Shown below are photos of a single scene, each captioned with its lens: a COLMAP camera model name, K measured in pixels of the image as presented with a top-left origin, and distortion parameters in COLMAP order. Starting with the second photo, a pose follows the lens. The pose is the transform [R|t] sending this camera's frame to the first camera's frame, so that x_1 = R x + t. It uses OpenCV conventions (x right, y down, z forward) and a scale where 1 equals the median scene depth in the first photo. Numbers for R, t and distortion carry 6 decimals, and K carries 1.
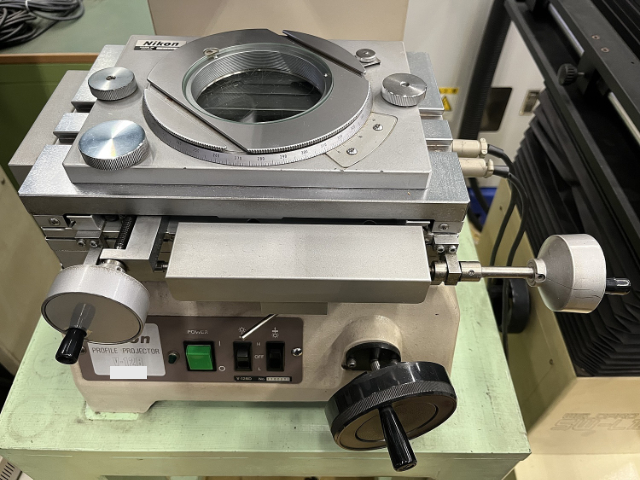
lens RADIAL K [[493.1, 0, 320.0], [0, 493.1, 240.0], [0, 0, 1]] dist [0.049572, -0.078350]
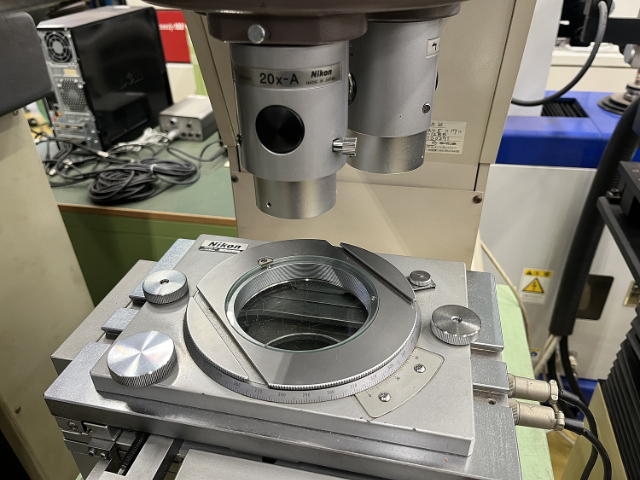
lens RADIAL K [[493.1, 0, 320.0], [0, 493.1, 240.0], [0, 0, 1]] dist [0.049572, -0.078350]
pose [[0.977457, 0.086650, -0.192533, 0.079978], [-0.137795, 0.952726, -0.270788, -0.155704], [0.159967, 0.291214, 0.943189, 0.043890]]
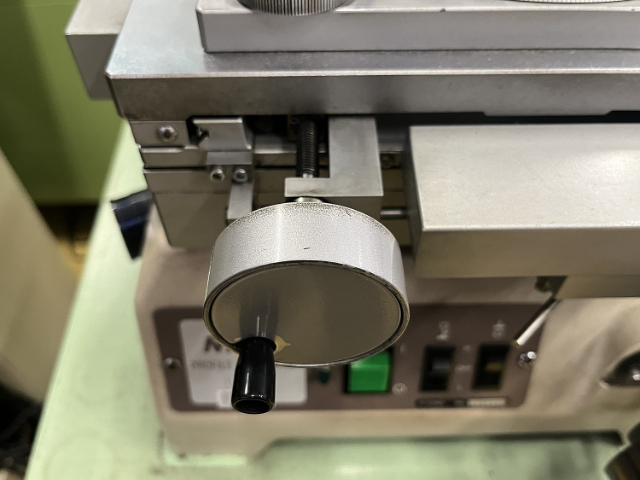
lens RADIAL K [[562.4, 0, 320.0], [0, 562.4, 240.0], [0, 0, 1]] dist [-0.013938, -0.011972]
pose [[0.999556, -0.029175, 0.006028, -0.318182], [0.028850, 0.998415, 0.048326, 0.041969], [-0.007428, -0.048131, 0.998813, 0.338876]]
